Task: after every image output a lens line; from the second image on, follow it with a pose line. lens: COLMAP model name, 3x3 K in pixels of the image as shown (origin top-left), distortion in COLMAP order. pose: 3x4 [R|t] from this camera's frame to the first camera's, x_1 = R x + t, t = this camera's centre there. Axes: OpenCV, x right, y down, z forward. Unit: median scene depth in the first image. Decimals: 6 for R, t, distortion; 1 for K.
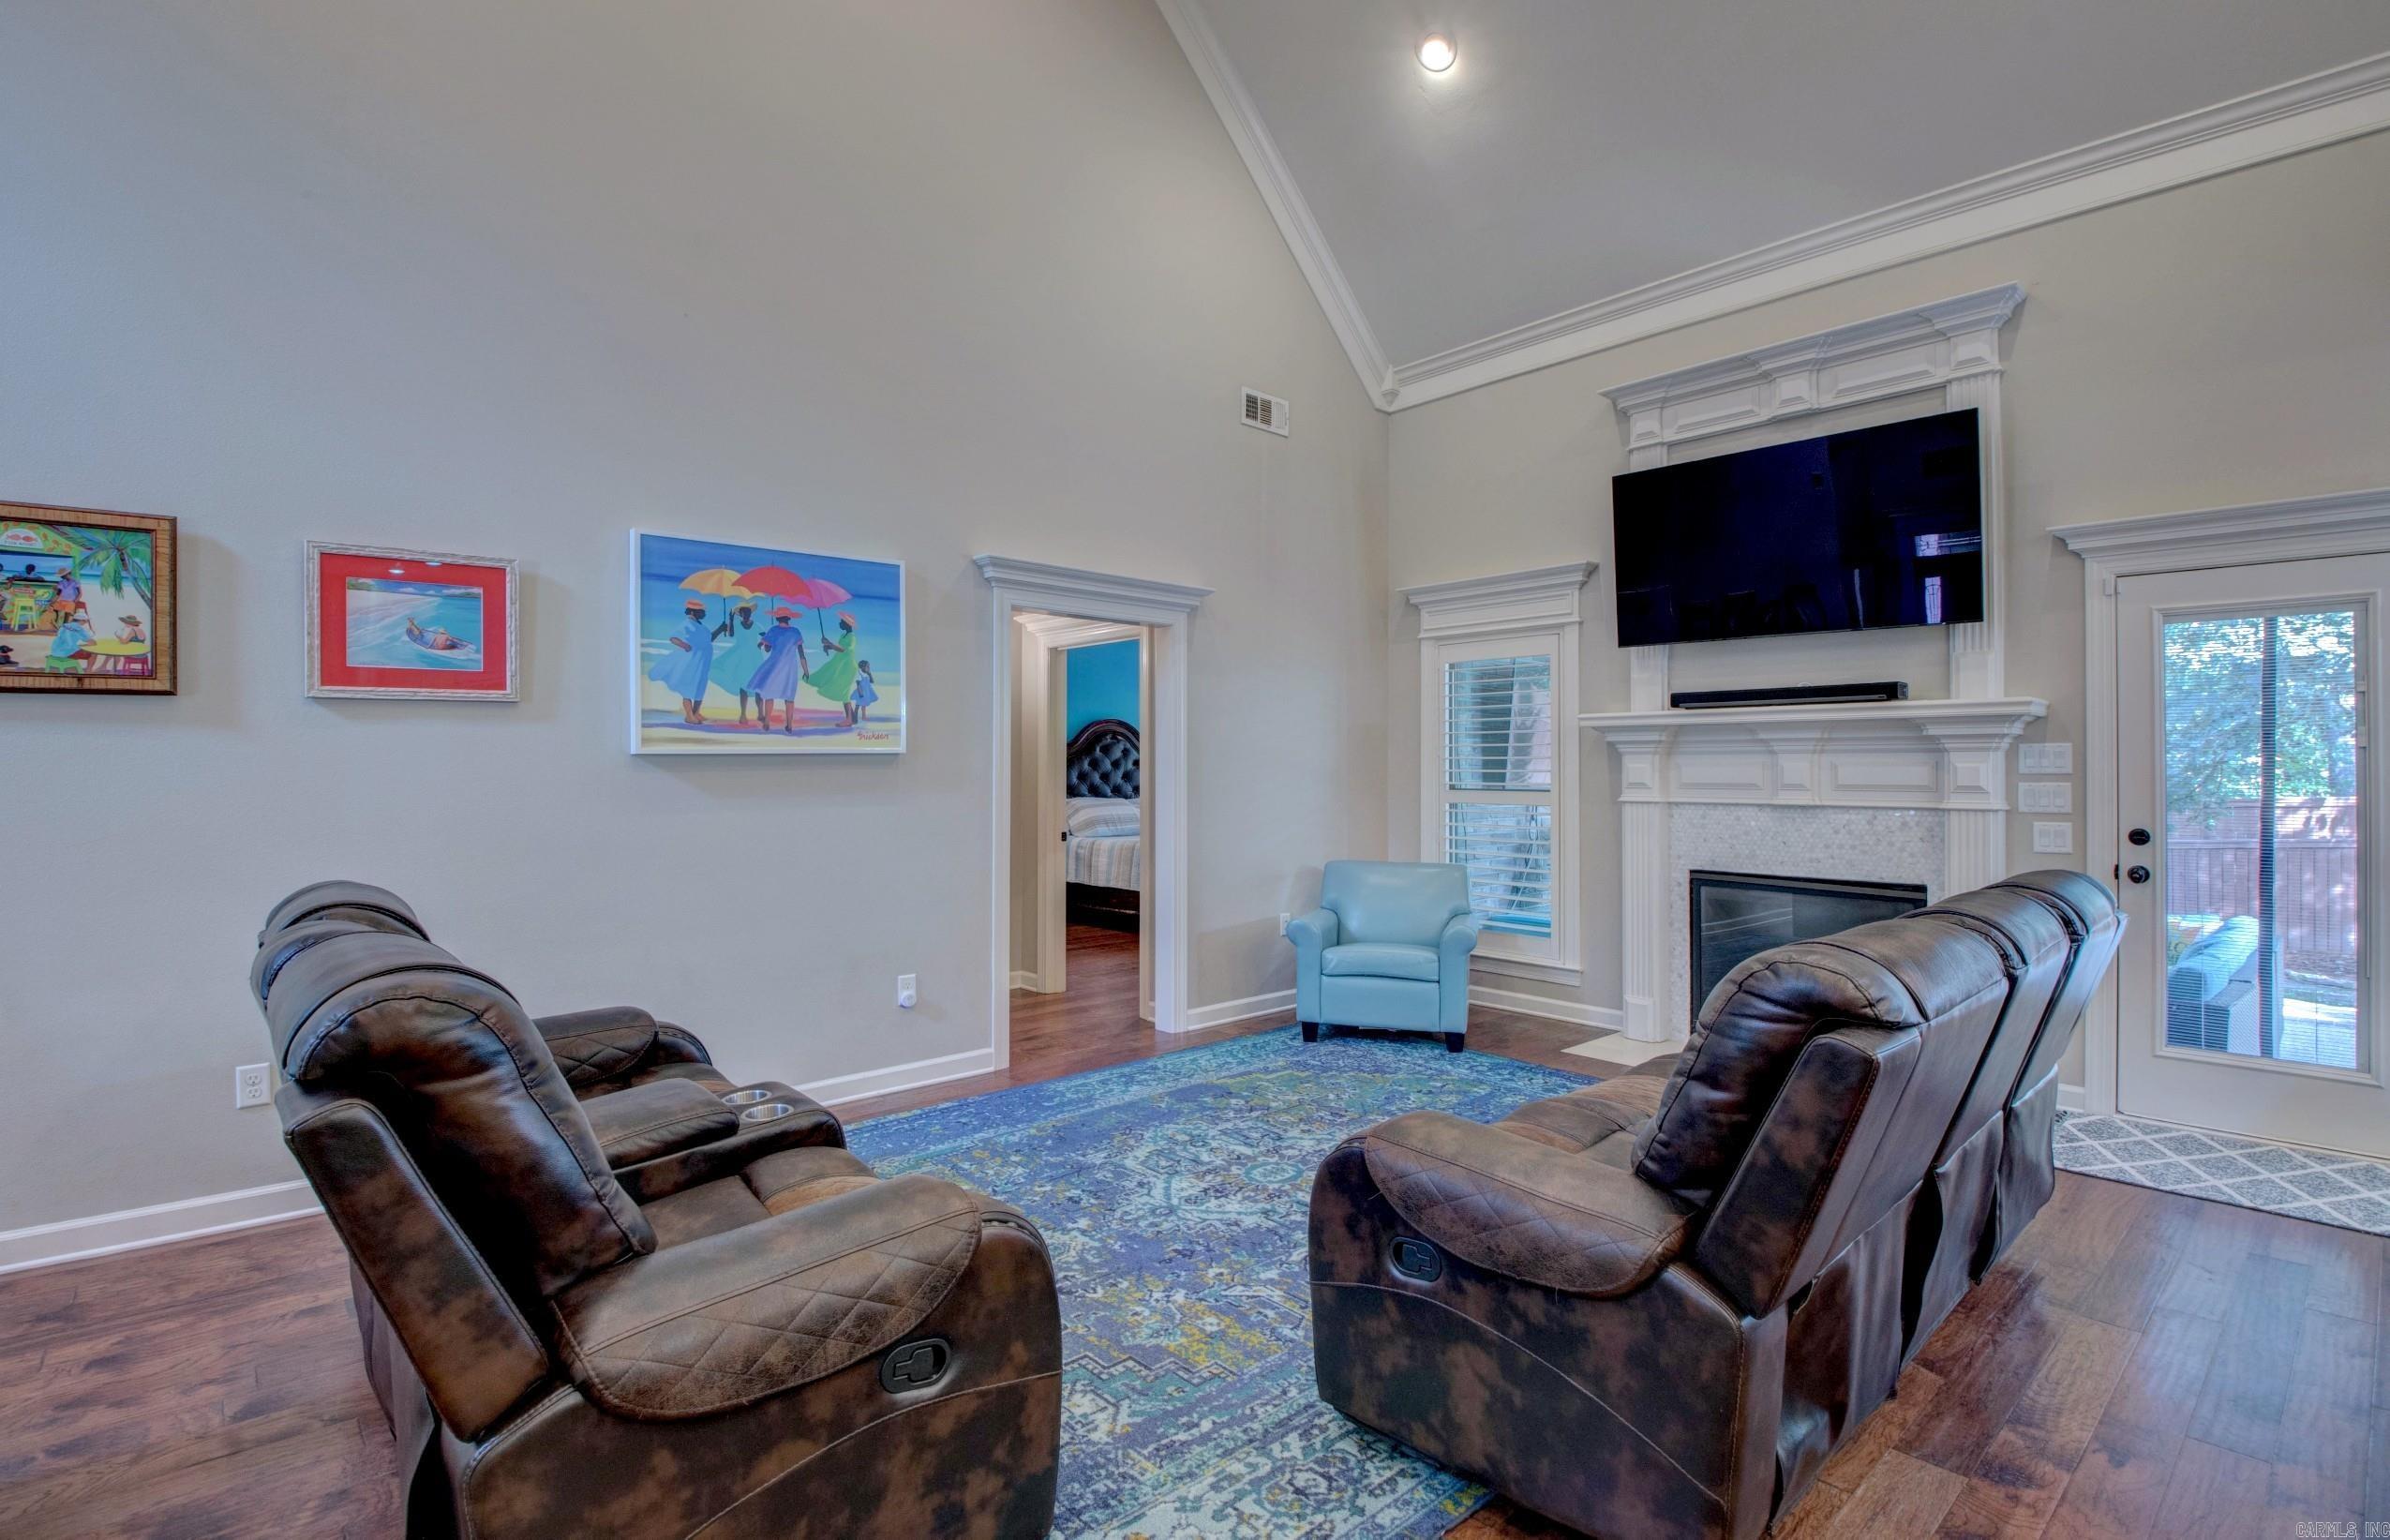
lens RADIAL K [[1110.3, 0, 1191.9], [0, 1110.3, 759.9], [0, 0, 1]] dist [0.033058, -0.041050]
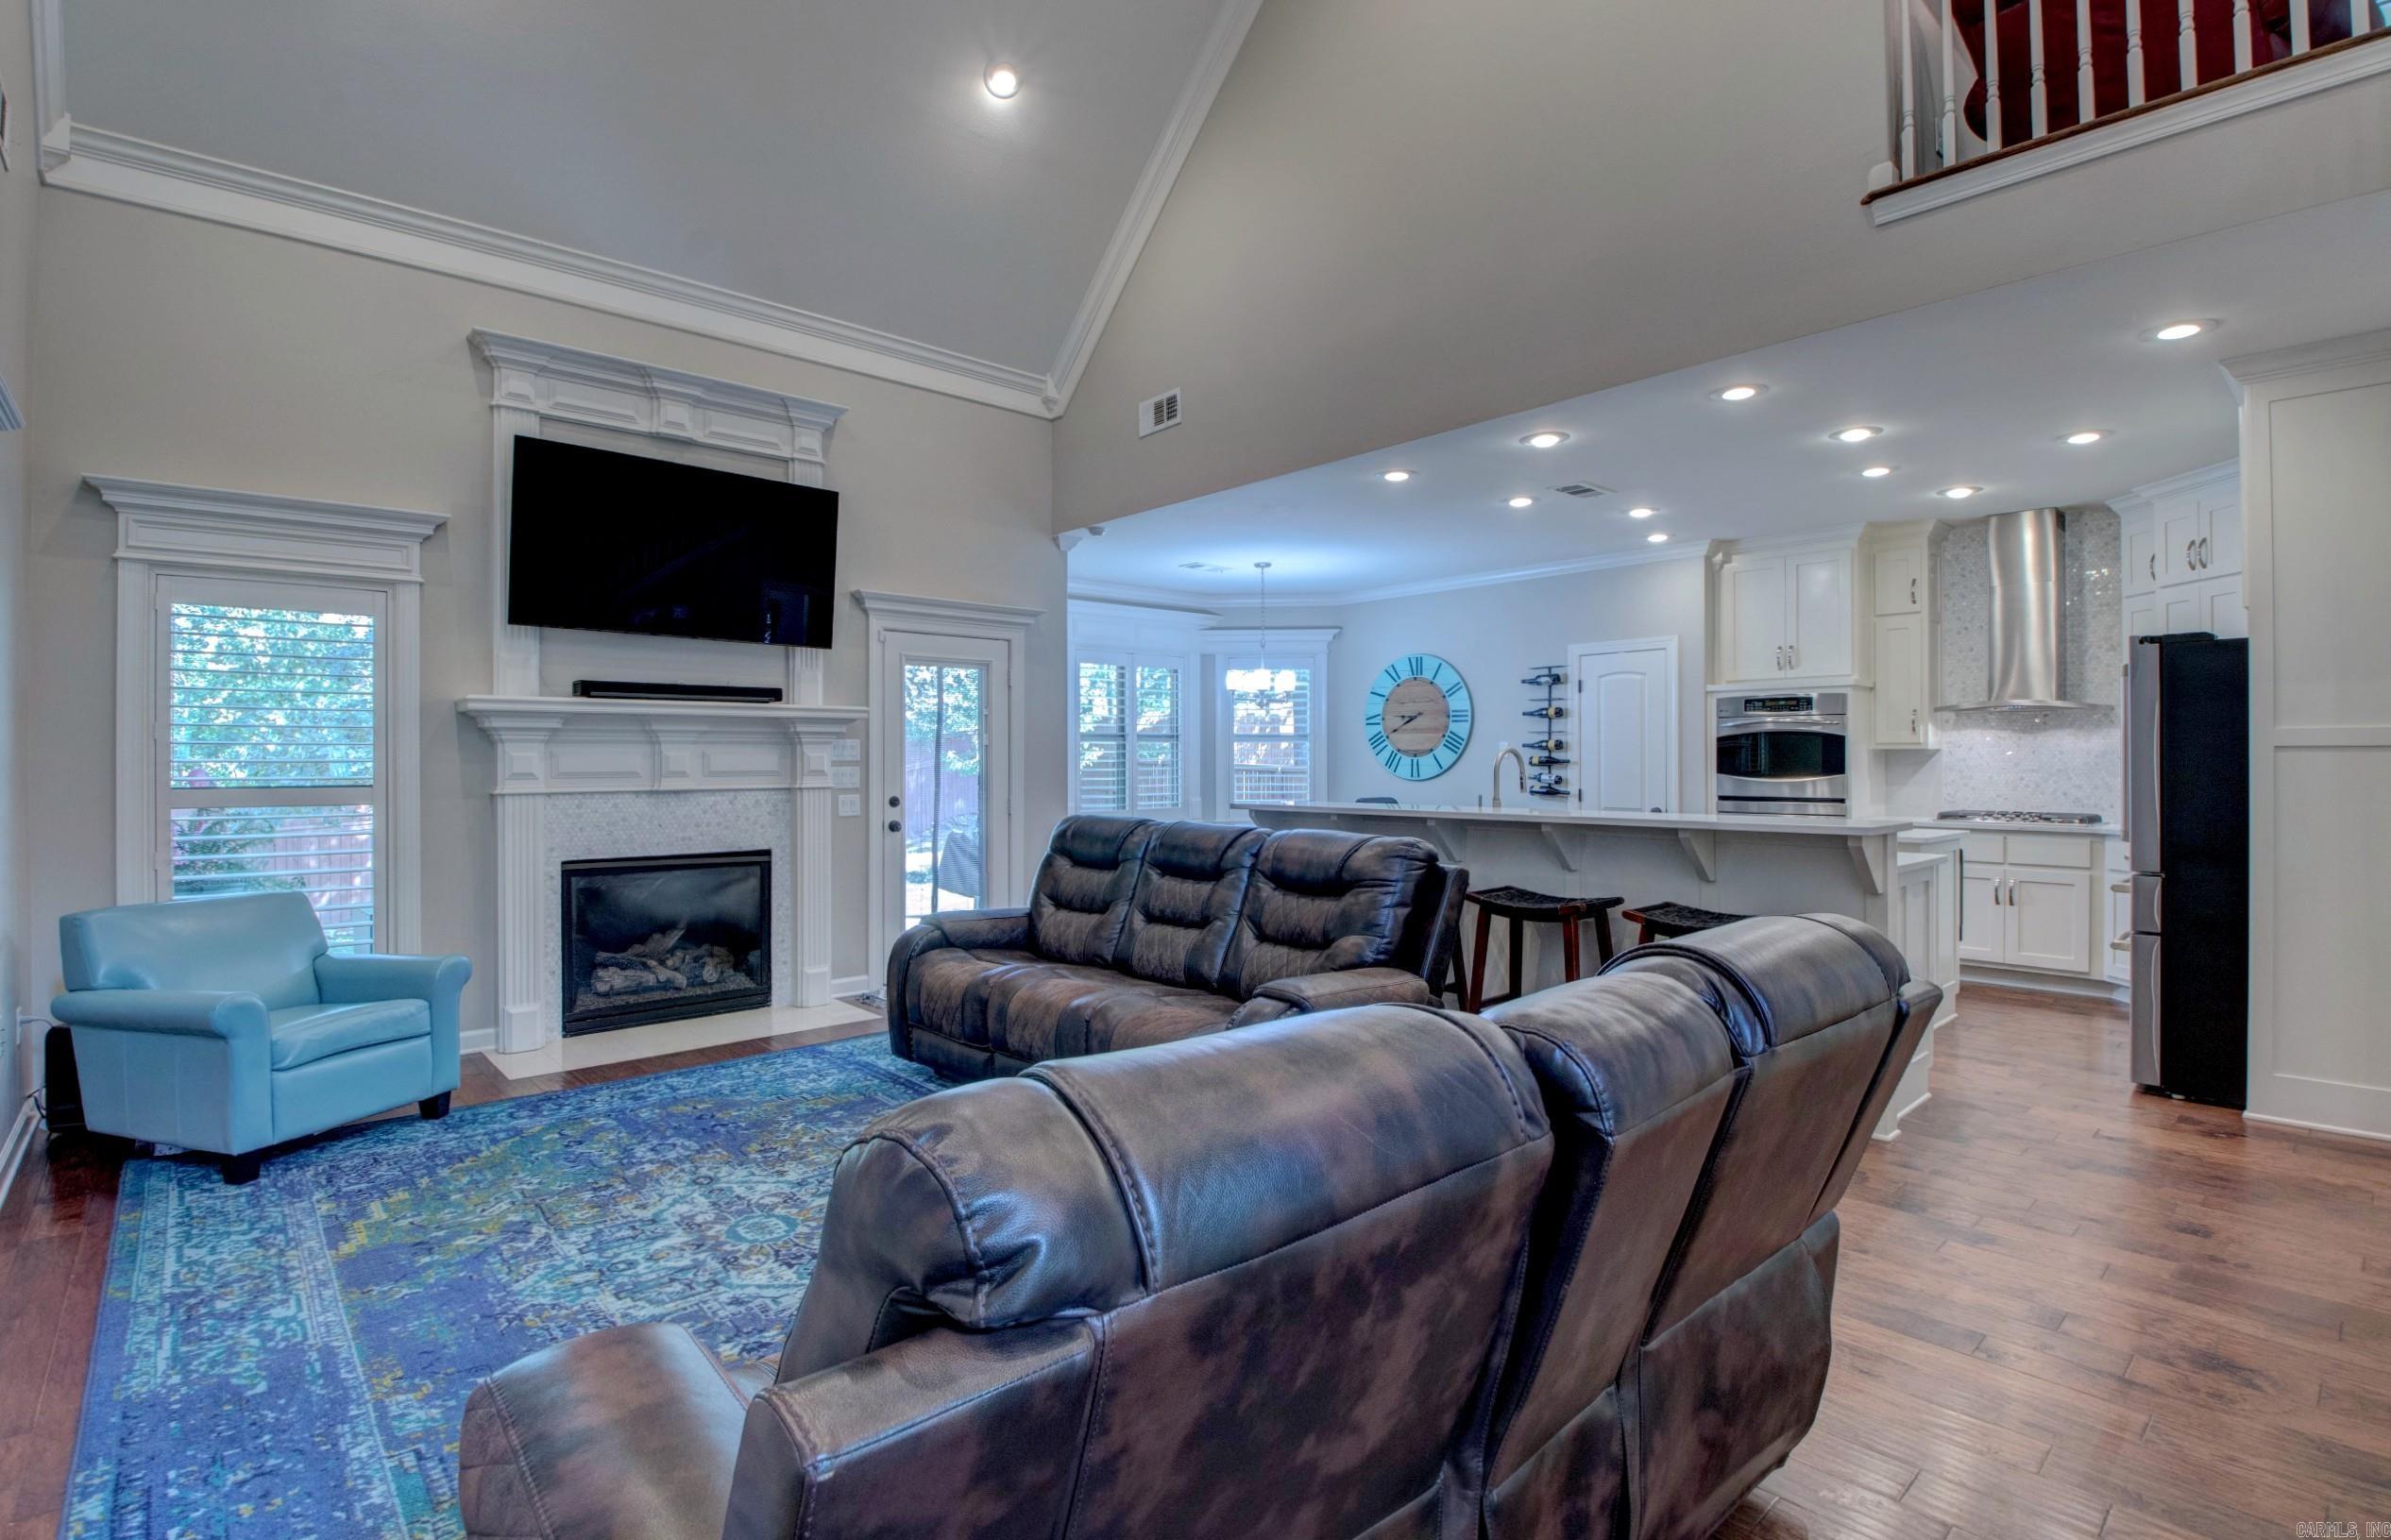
lens RADIAL K [[1116.5, 0, 1180.0], [0, 1116.5, 761.7], [0, 0, 1]] dist [0.001466, -0.013734]
pose [[0.015243, -0.003423, 0.999878, -0.658283], [-0.005619, 0.999978, 0.003509, 0.006340], [-0.999868, -0.005672, 0.015223, 0.567150]]
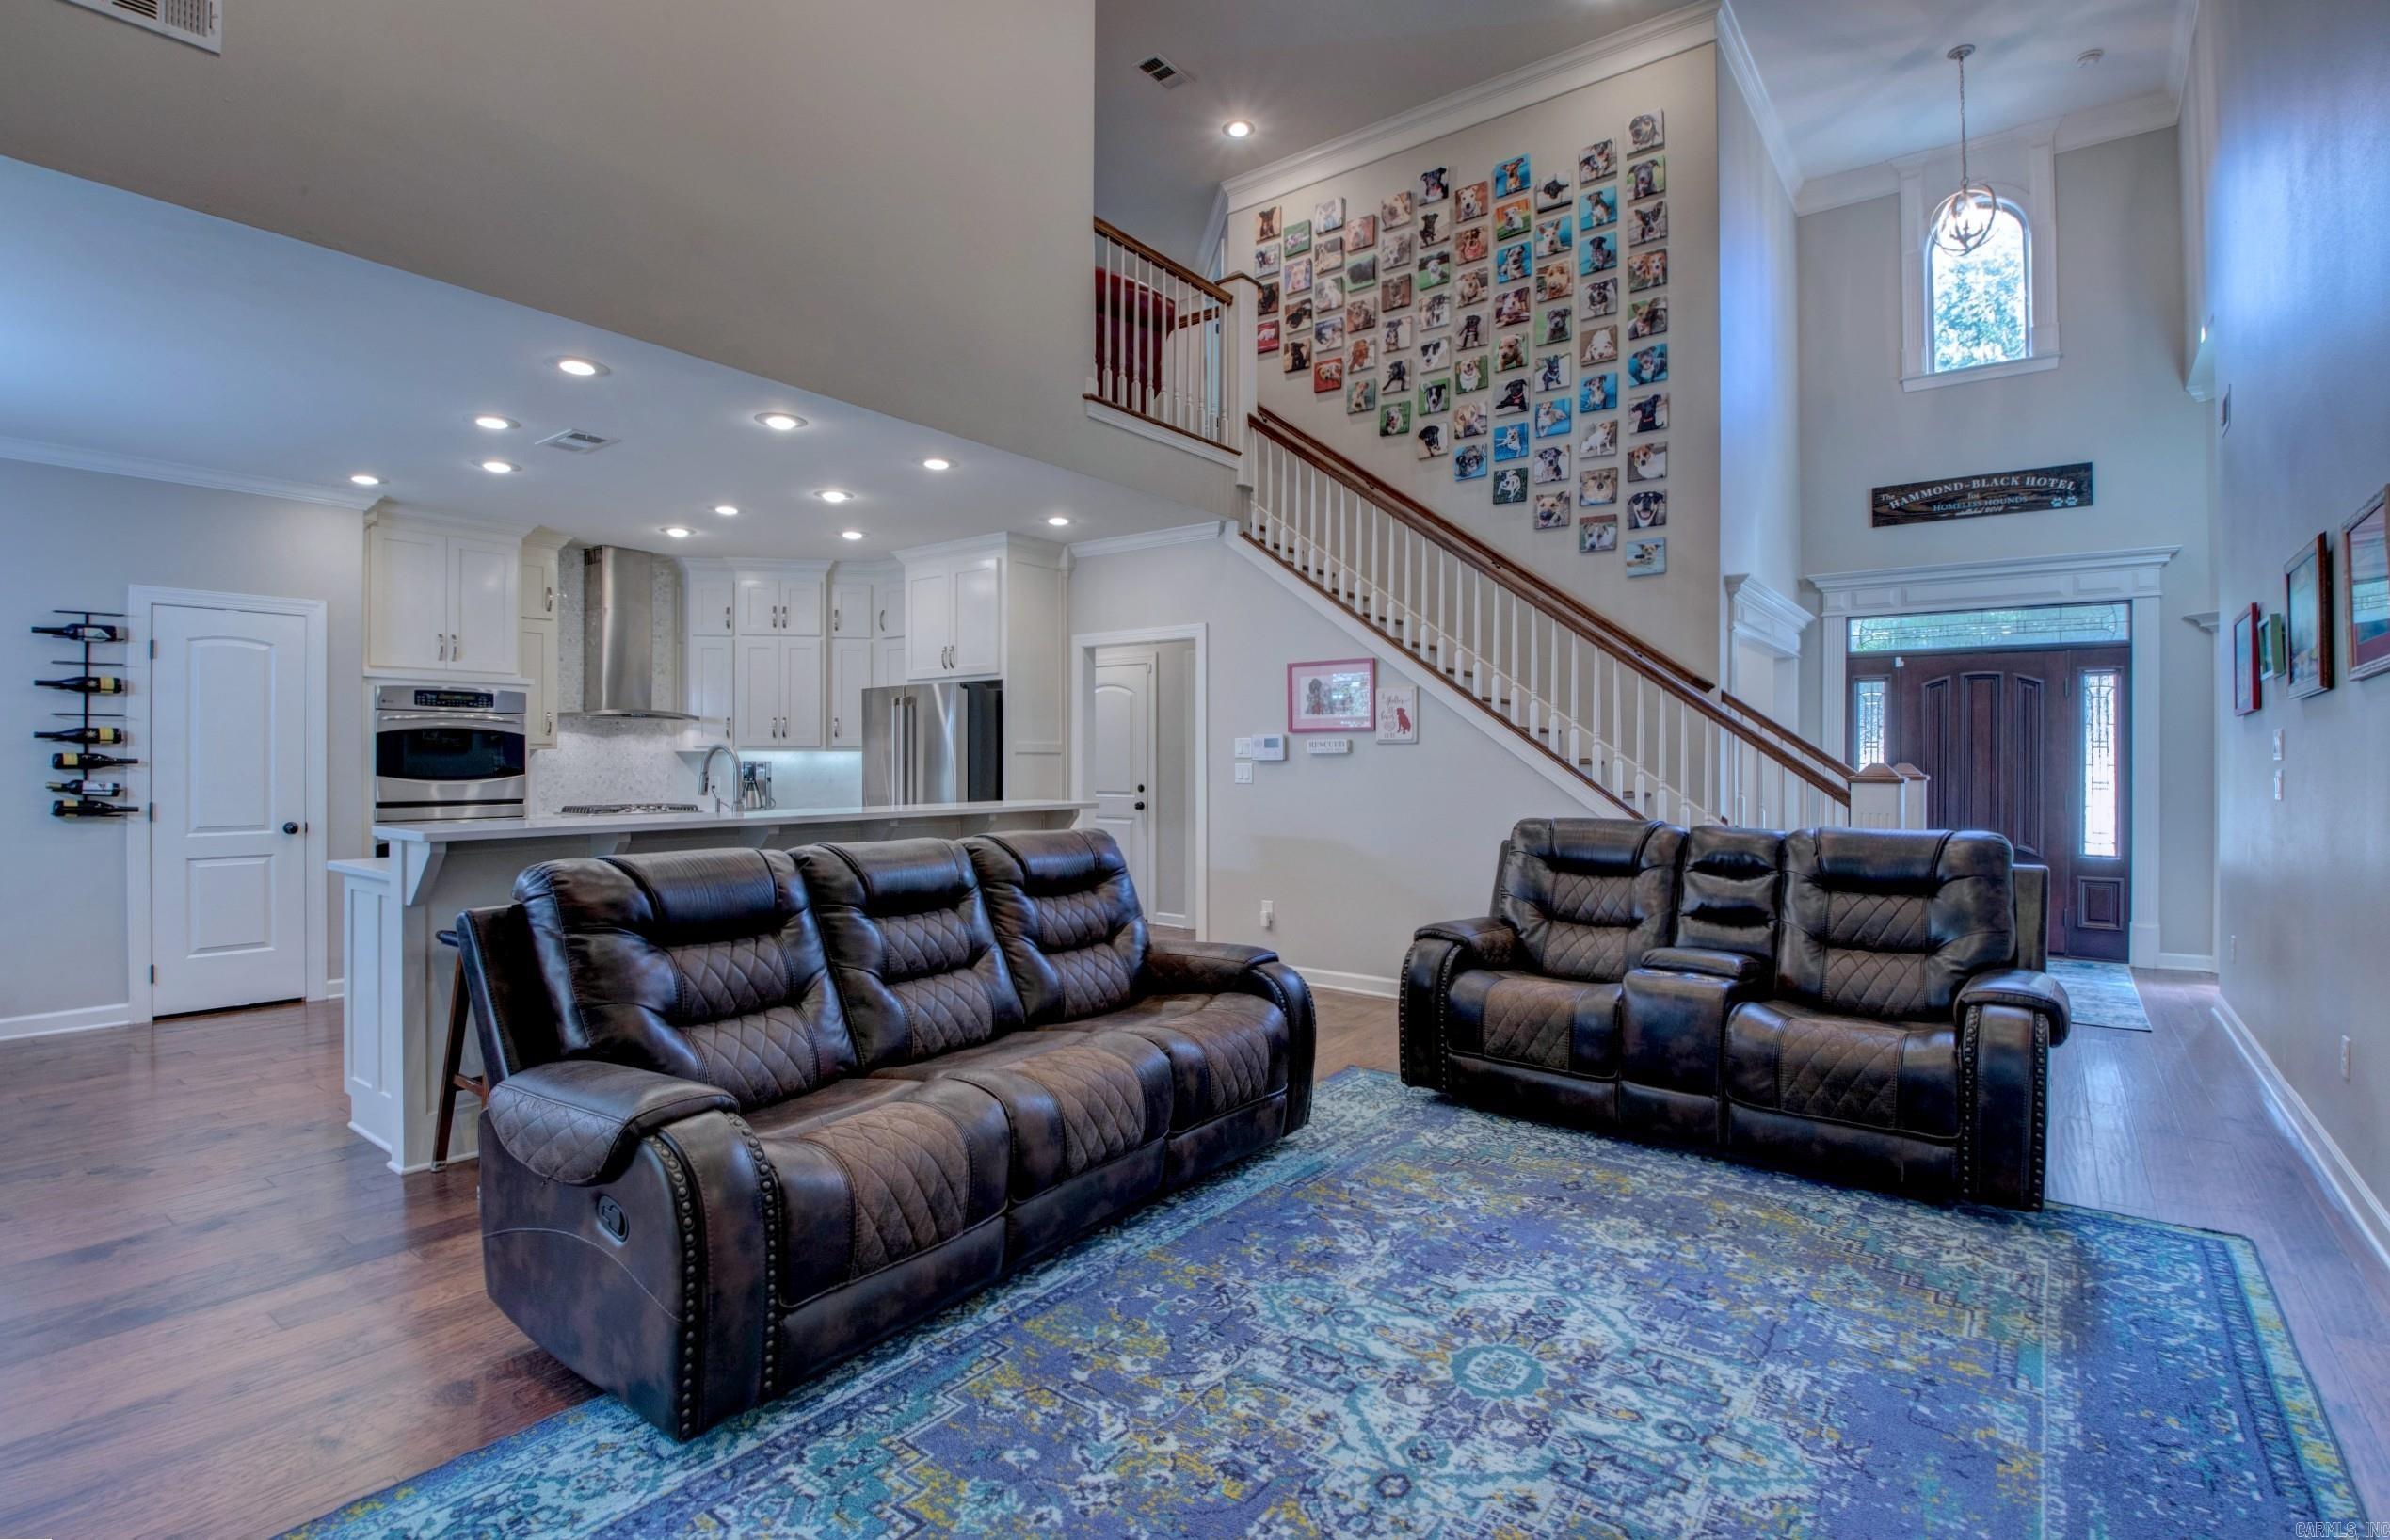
lens RADIAL K [[1127.0, 0, 1184.3], [0, 1127.0, 758.8], [0, 0, 1]] dist [0.002683, -0.014038]
pose [[-0.983821, -0.002445, -0.179136, 0.314499], [-0.000631, 0.999948, -0.010184, 0.017809], [0.179152, -0.009906, -0.983772, 1.370822]]
